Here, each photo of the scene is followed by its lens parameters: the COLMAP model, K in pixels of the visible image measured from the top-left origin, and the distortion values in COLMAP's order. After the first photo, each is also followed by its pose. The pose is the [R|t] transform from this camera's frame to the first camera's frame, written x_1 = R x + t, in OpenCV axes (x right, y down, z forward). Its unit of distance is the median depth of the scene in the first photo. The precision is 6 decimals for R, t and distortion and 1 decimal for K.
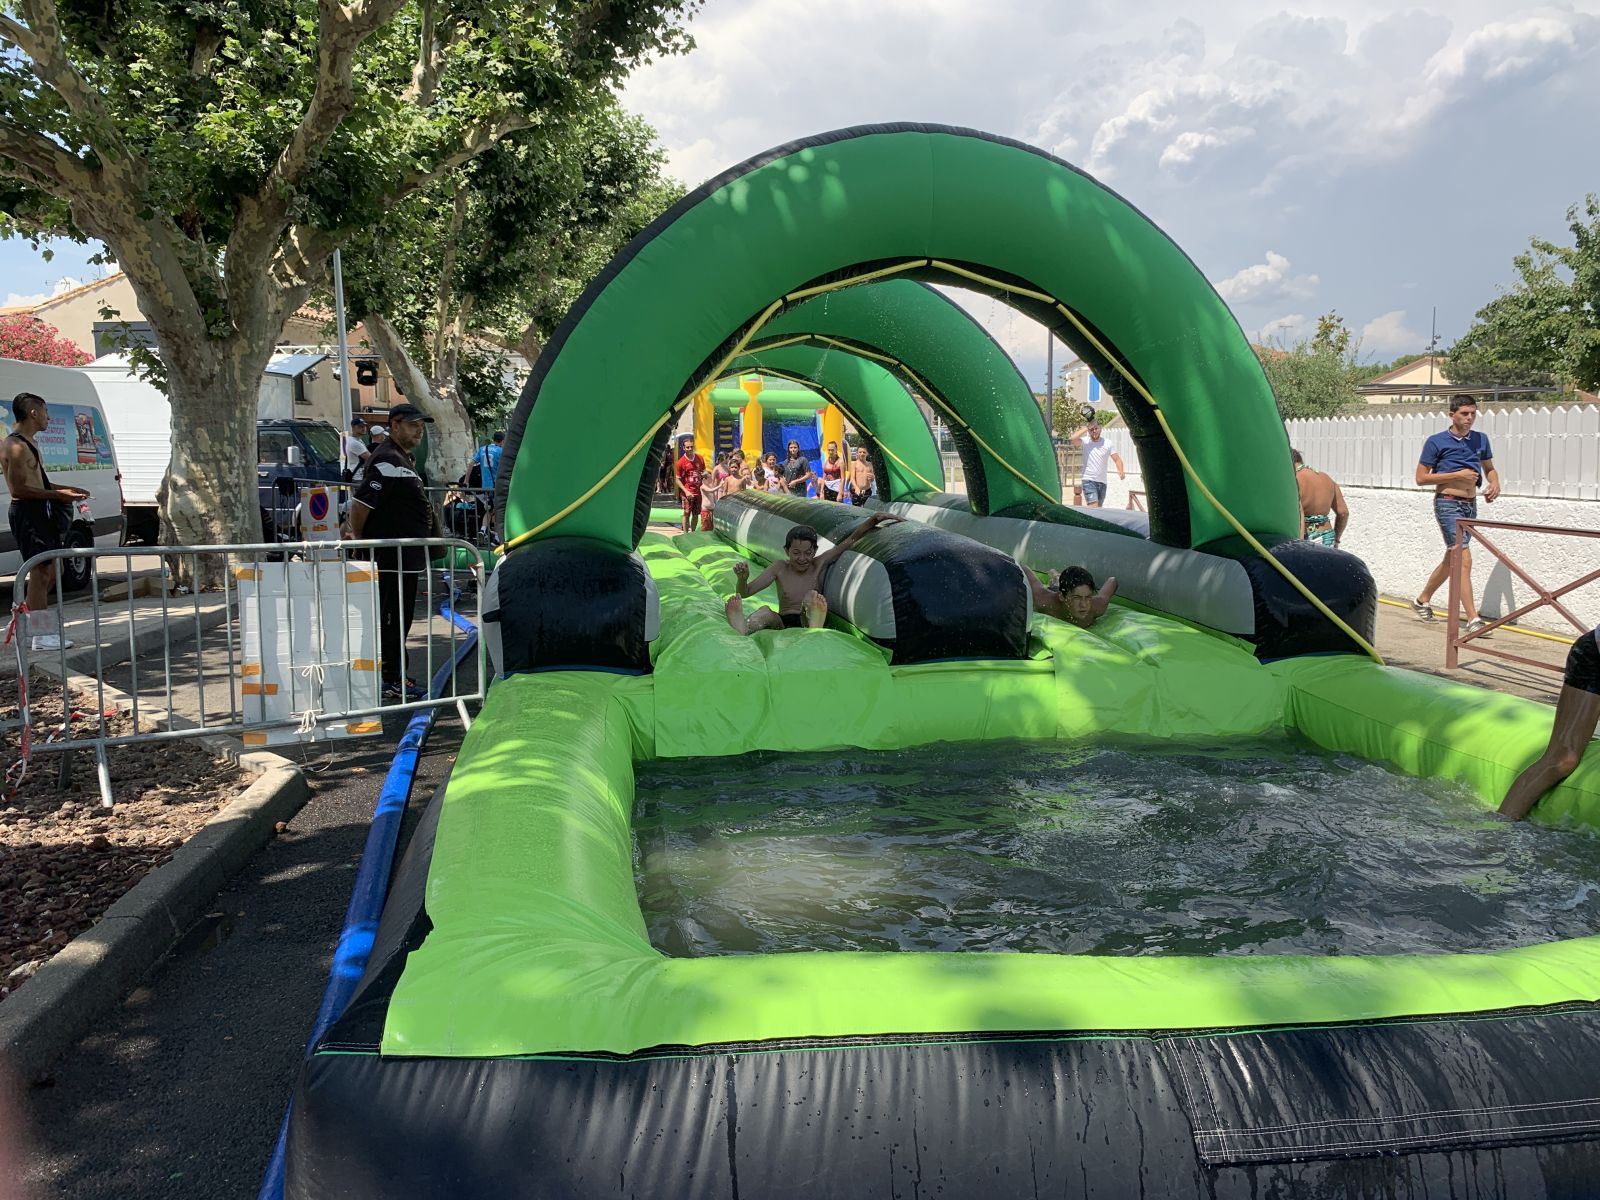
lens RADIAL K [[1226.6, 0, 800.0], [0, 1226.6, 600.0], [0, 0, 1]] dist [-0.019316, -0.008690]
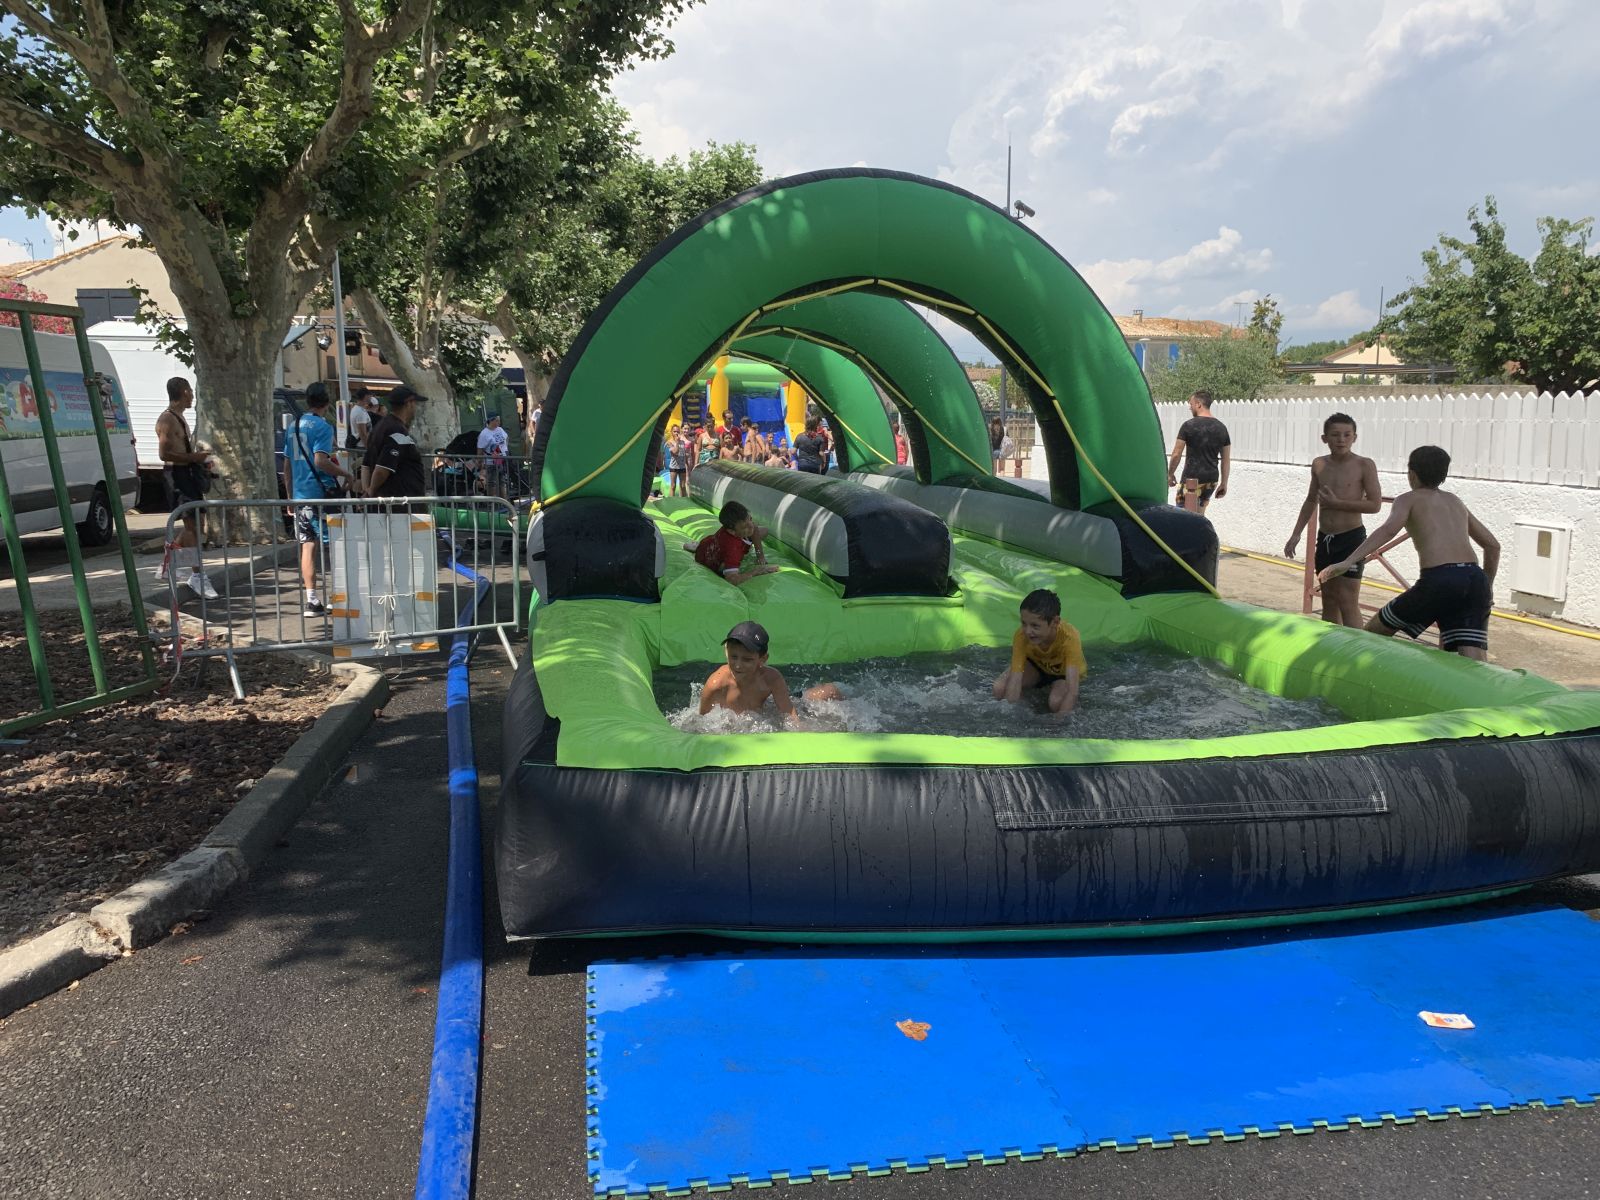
lens RADIAL K [[1216.0, 0, 771.8], [0, 1216.0, 599.6], [0, 0, 1]] dist [0.002166, -0.036250]
pose [[0.999909, 0.009059, 0.009969, -0.005453], [-0.009309, 0.999636, 0.025336, 0.010171], [-0.009736, -0.025427, 0.999629, -0.123015]]
